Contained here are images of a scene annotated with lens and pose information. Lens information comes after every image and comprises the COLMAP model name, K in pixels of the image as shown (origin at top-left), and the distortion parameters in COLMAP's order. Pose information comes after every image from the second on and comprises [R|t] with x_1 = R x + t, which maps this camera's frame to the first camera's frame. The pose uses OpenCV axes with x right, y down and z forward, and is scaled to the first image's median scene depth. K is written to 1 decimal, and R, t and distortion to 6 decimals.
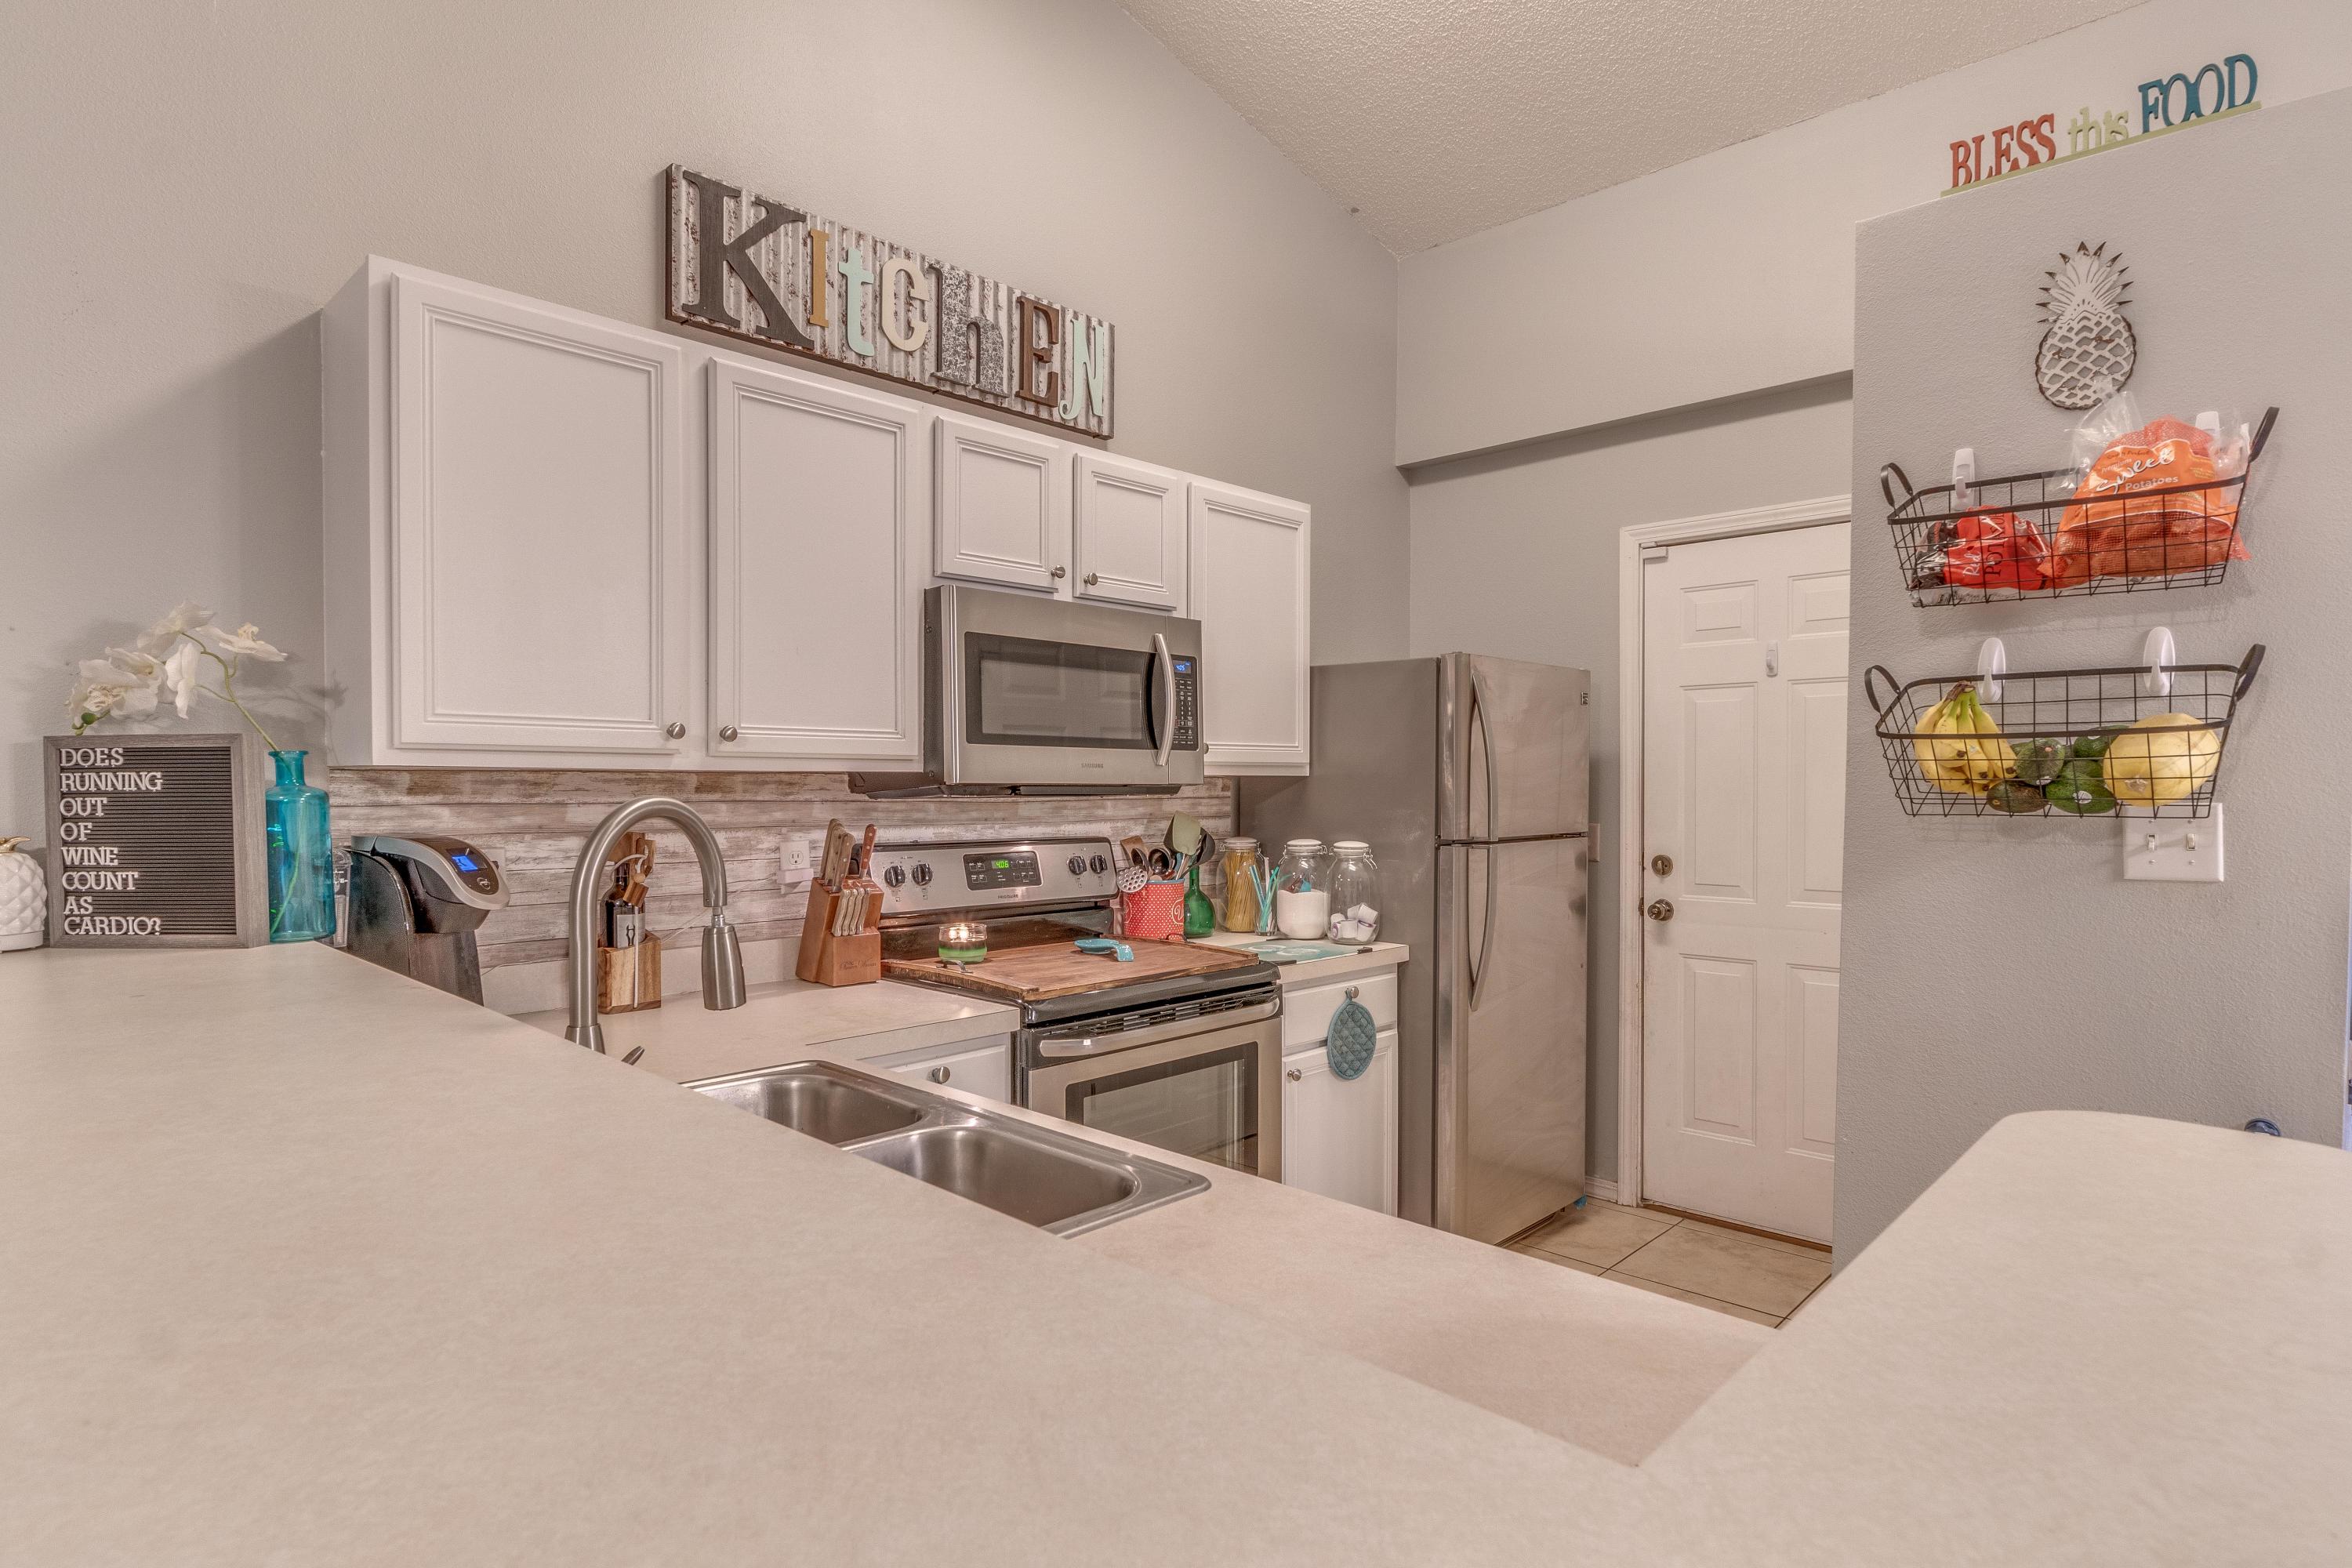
lens RADIAL K [[1222.8, 0, 1218.2], [0, 1222.8, 824.5], [0, 0, 1]] dist [0.000910, -0.001897]
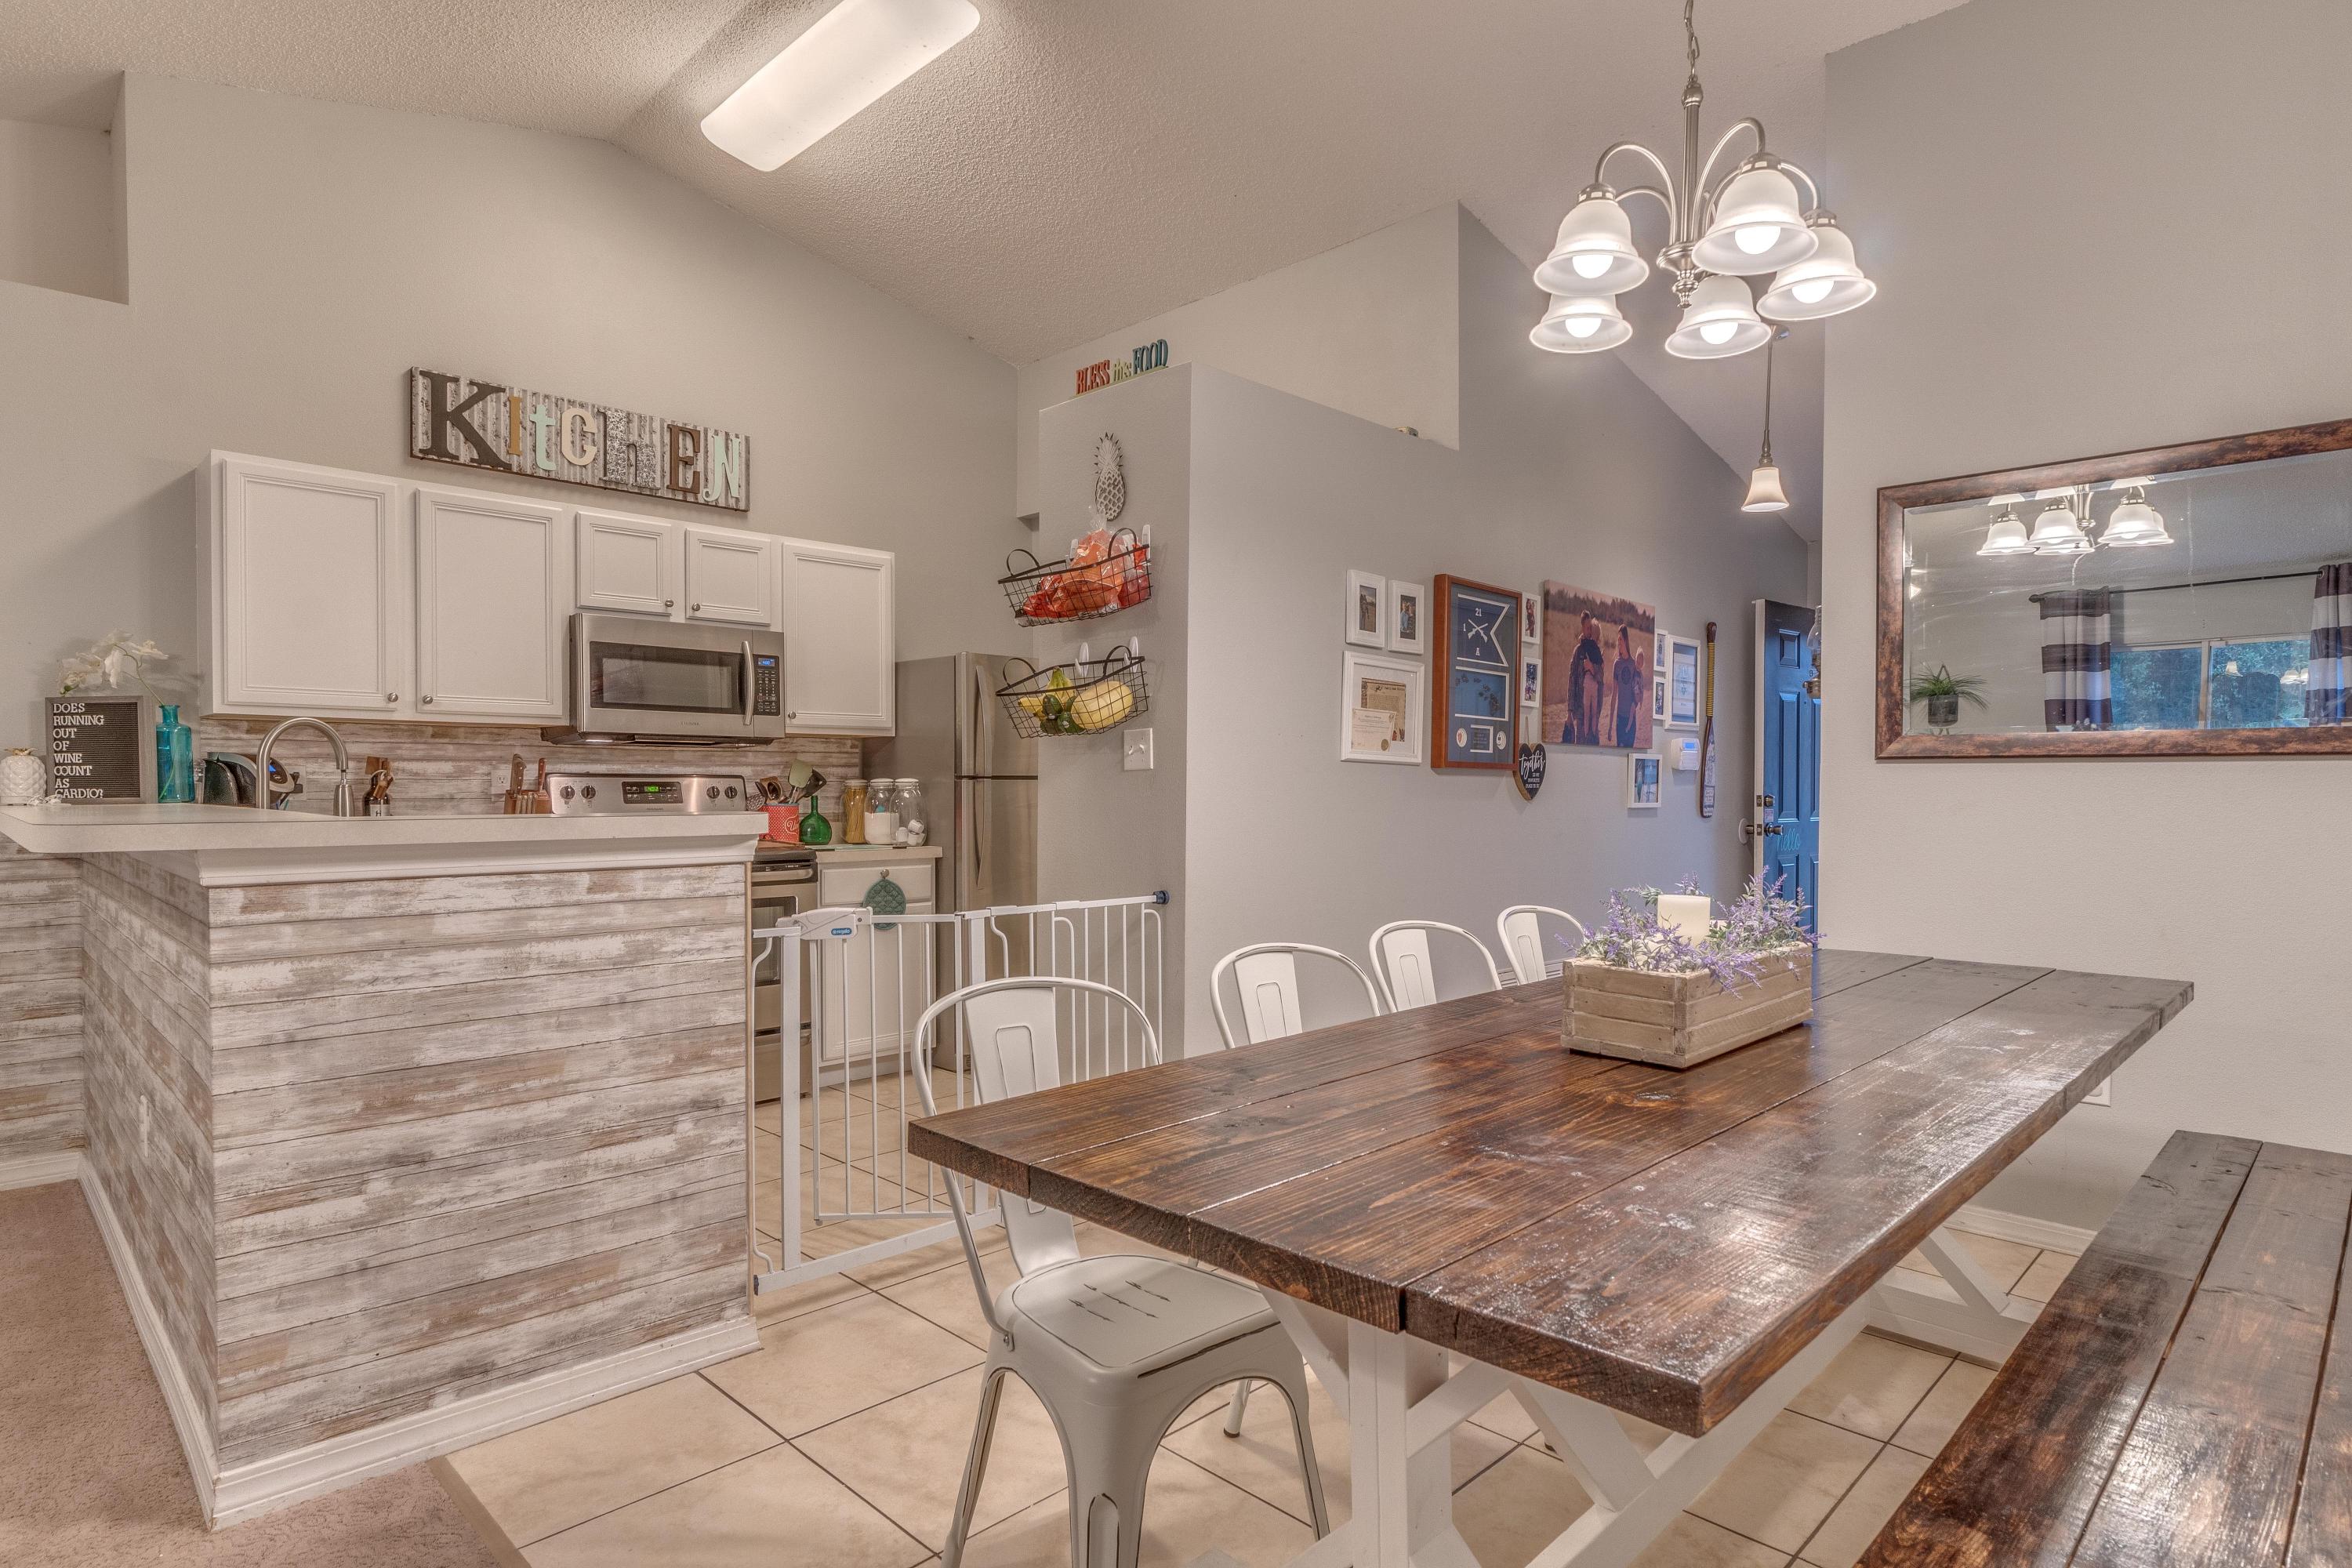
lens RADIAL K [[1222.8, 0, 1182.4], [0, 1222.8, 805.4], [0, 0, 1]] dist [0.000910, -0.001897]
pose [[0.999904, -0.003617, -0.013403, 0.596174], [0.003401, 0.999865, -0.016086, 0.092783], [0.013459, 0.016039, 0.999781, -0.625939]]
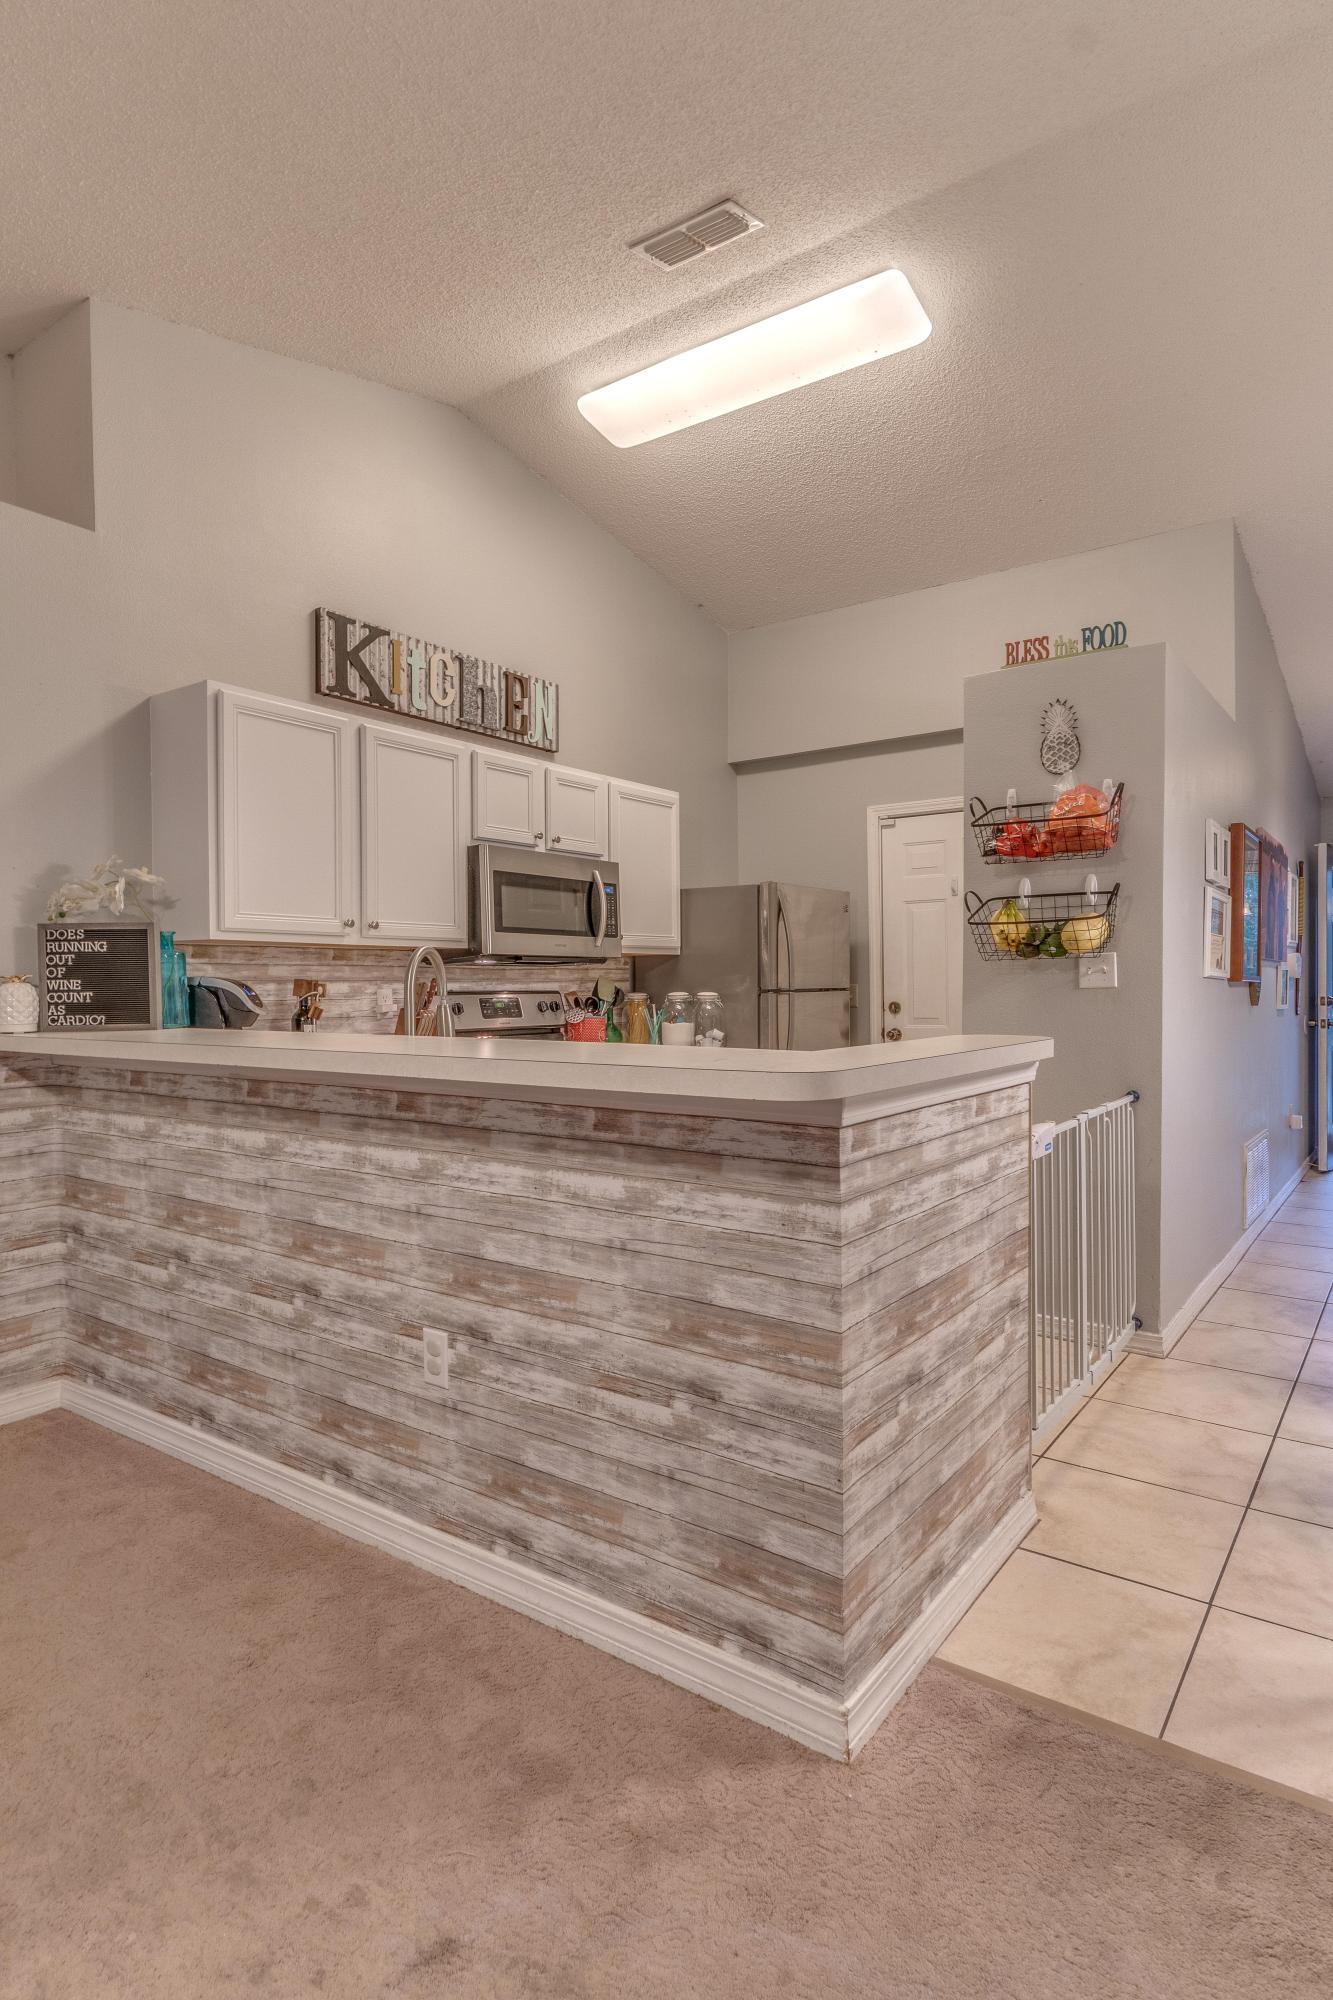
lens RADIAL K [[1010.3, 0, 756.1], [0, 1010.3, 1006.8], [0, 0, 1]] dist [-0.001360, -0.001361]
pose [[0.987239, -0.016455, 0.158395, -0.056860], [0.018340, 0.999777, -0.010445, 0.064859], [-0.158188, 0.013217, 0.987321, -0.509650]]
